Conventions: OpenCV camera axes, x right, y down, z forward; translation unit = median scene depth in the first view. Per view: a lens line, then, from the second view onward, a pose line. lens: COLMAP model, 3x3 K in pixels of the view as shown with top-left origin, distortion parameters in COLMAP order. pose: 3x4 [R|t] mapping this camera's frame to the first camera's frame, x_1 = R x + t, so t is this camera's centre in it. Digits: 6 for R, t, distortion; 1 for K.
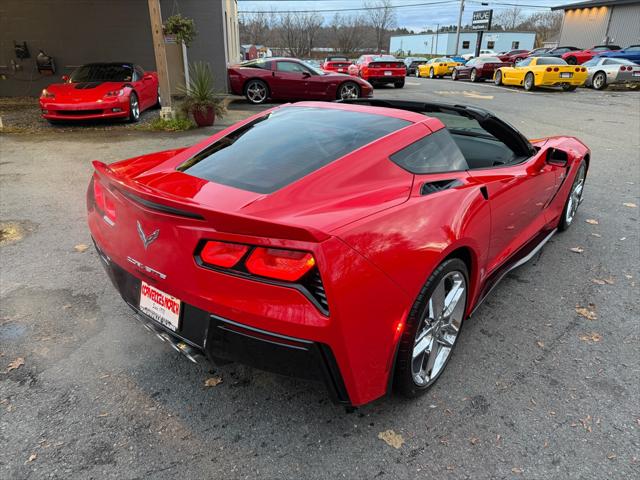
lens RADIAL K [[452.0, 0, 320.8], [0, 452.0, 243.5], [0, 0, 1]] dist [0.025259, -0.033766]
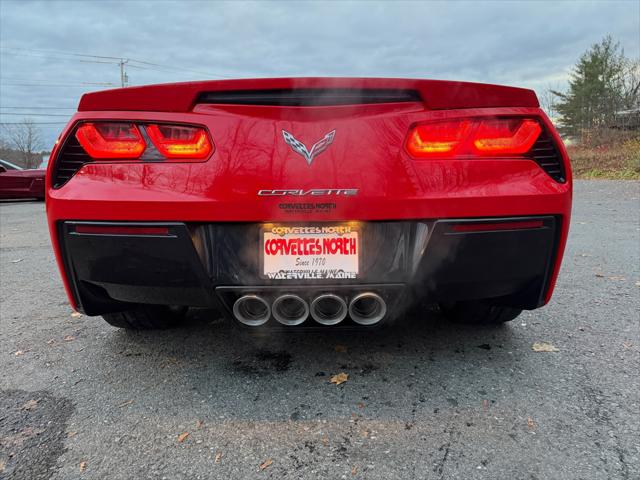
lens RADIAL K [[452.0, 0, 318.4], [0, 452.0, 239.8], [0, 0, 1]] dist [0.025259, -0.033766]
pose [[0.771543, -0.114017, 0.625877, -0.174637], [0.266049, 0.951475, -0.154637, 0.049926], [-0.577875, 0.285823, 0.764438, 0.102607]]
